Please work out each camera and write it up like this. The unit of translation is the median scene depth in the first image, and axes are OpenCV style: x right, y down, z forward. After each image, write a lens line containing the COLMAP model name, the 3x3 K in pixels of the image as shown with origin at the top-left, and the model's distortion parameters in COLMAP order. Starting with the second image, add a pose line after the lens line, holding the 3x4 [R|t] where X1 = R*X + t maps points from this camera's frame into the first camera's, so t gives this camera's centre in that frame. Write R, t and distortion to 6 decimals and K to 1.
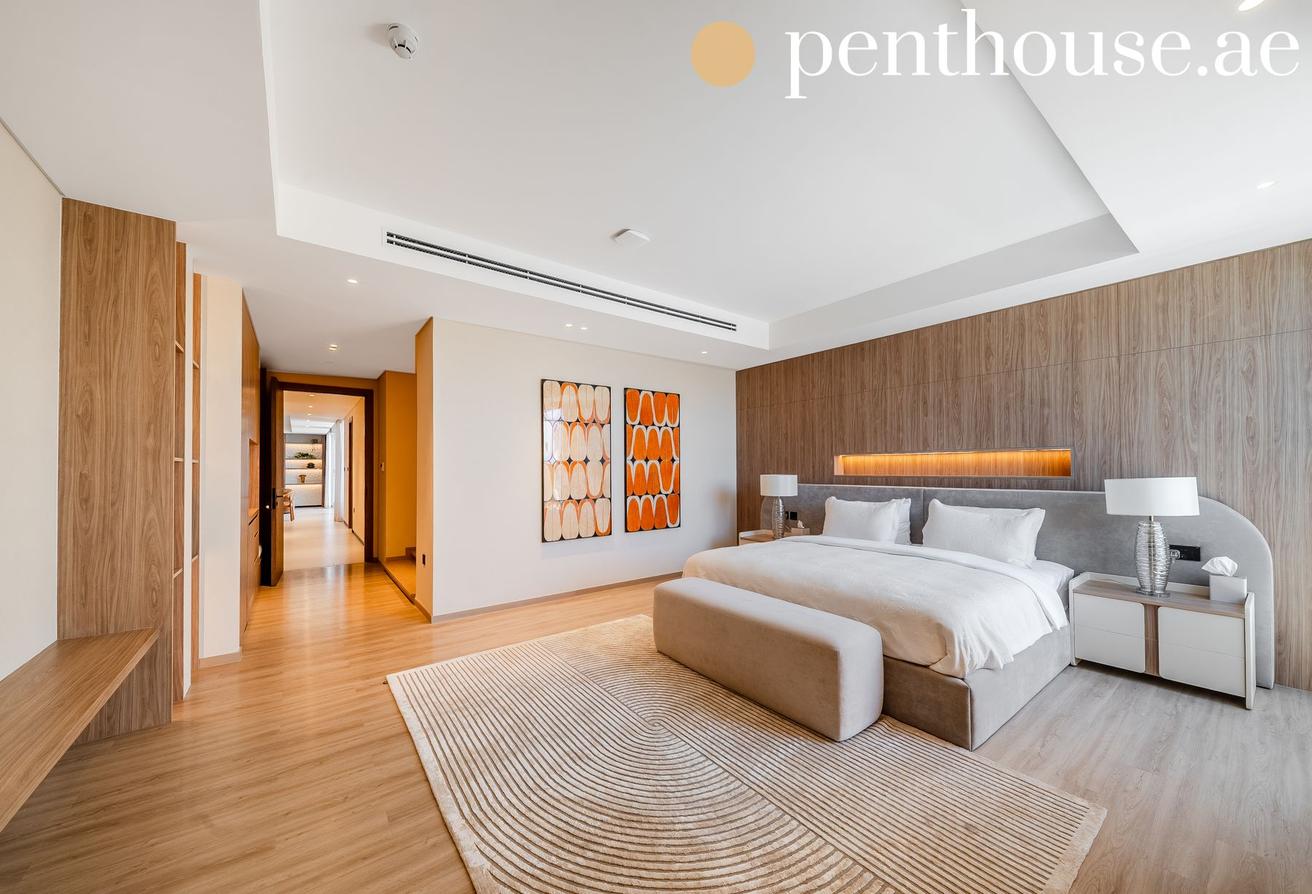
lens RADIAL K [[462.2, 0, 656.0], [0, 462.2, 459.6], [0, 0, 1]] dist [0.021538, -0.007896]
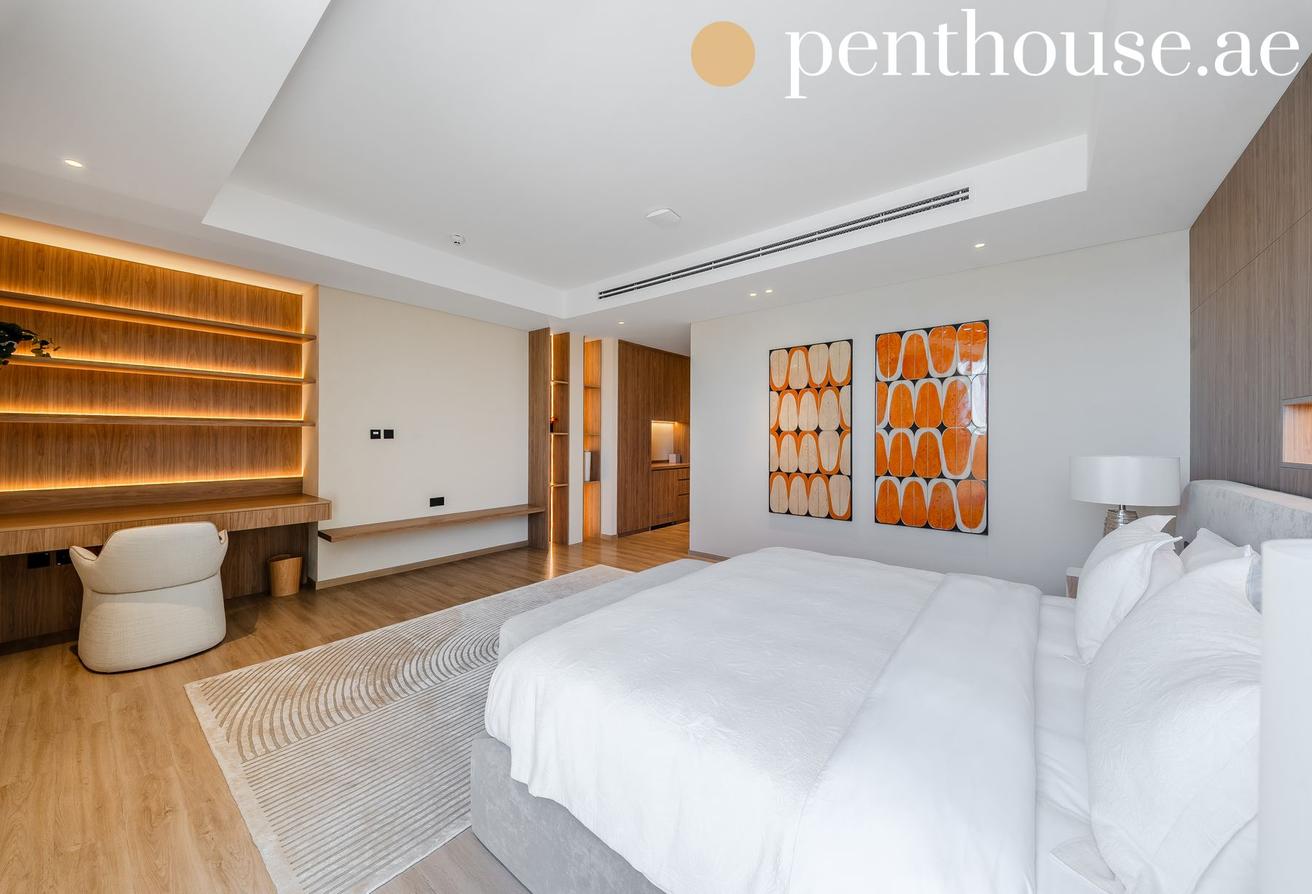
lens RADIAL K [[462.2, 0, 660.1], [0, 462.2, 438.0], [0, 0, 1]] dist [0.021538, -0.007896]
pose [[0.247489, 0.006532, -0.968869, 0.617013], [0.017488, 0.999784, 0.011207, 0.001371], [0.968733, -0.019717, 0.247322, 0.475494]]
